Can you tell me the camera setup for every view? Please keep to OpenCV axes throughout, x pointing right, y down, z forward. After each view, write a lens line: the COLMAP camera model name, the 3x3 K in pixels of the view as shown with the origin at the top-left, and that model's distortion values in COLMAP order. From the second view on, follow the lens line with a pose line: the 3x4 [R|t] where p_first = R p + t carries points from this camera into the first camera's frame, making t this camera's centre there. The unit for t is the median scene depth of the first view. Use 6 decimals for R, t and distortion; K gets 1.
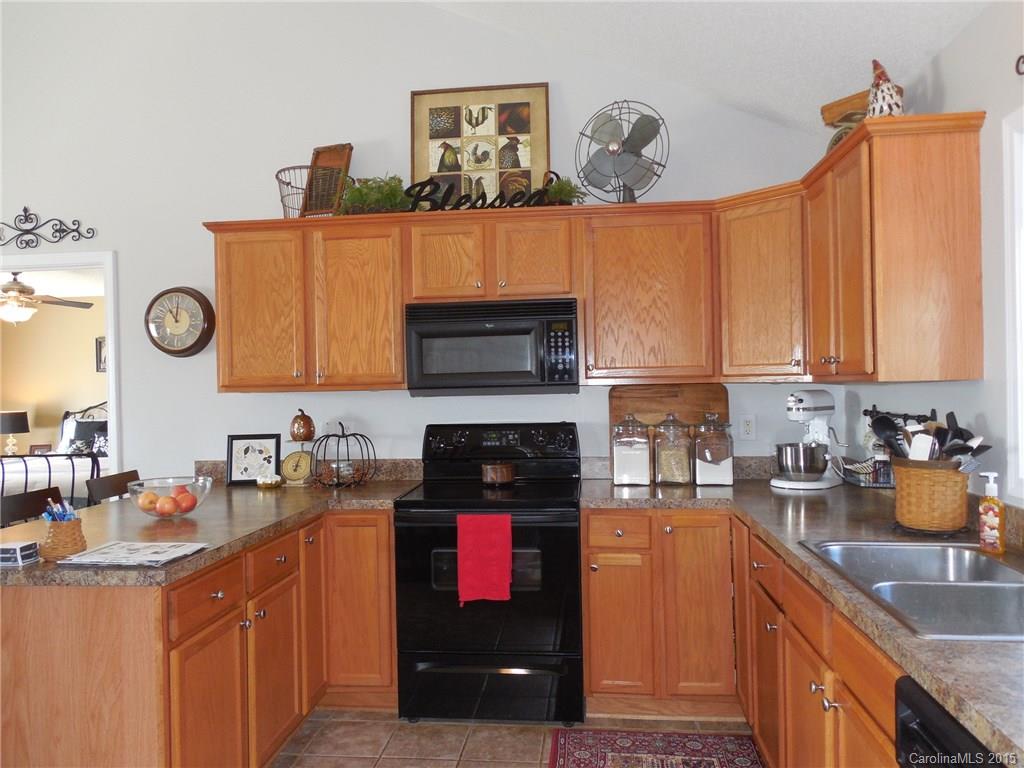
lens RADIAL K [[763.5, 0, 512.0], [0, 763.5, 384.0], [0, 0, 1]] dist [0.011763, 0.000995]
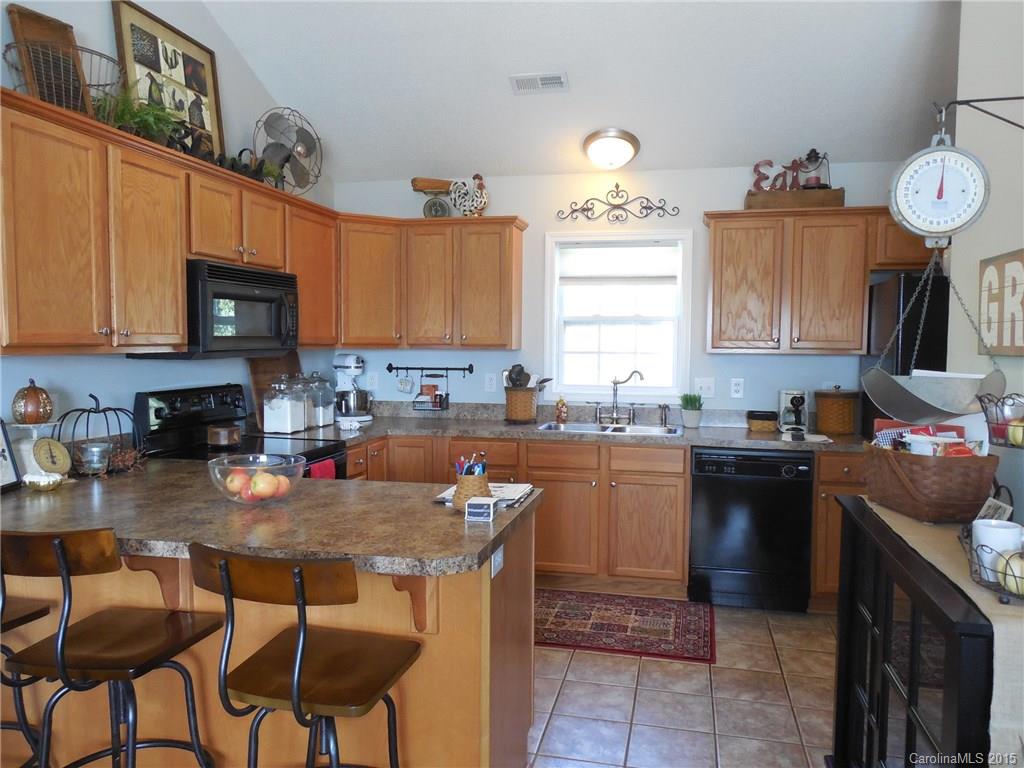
lens RADIAL K [[763.5, 0, 512.0], [0, 763.5, 384.0], [0, 0, 1]] dist [0.011763, 0.000995]
pose [[0.126715, -0.032659, 0.991401, -0.943837], [-0.011558, 0.999341, 0.034398, 0.008526], [-0.991872, -0.015817, 0.126254, 0.476346]]
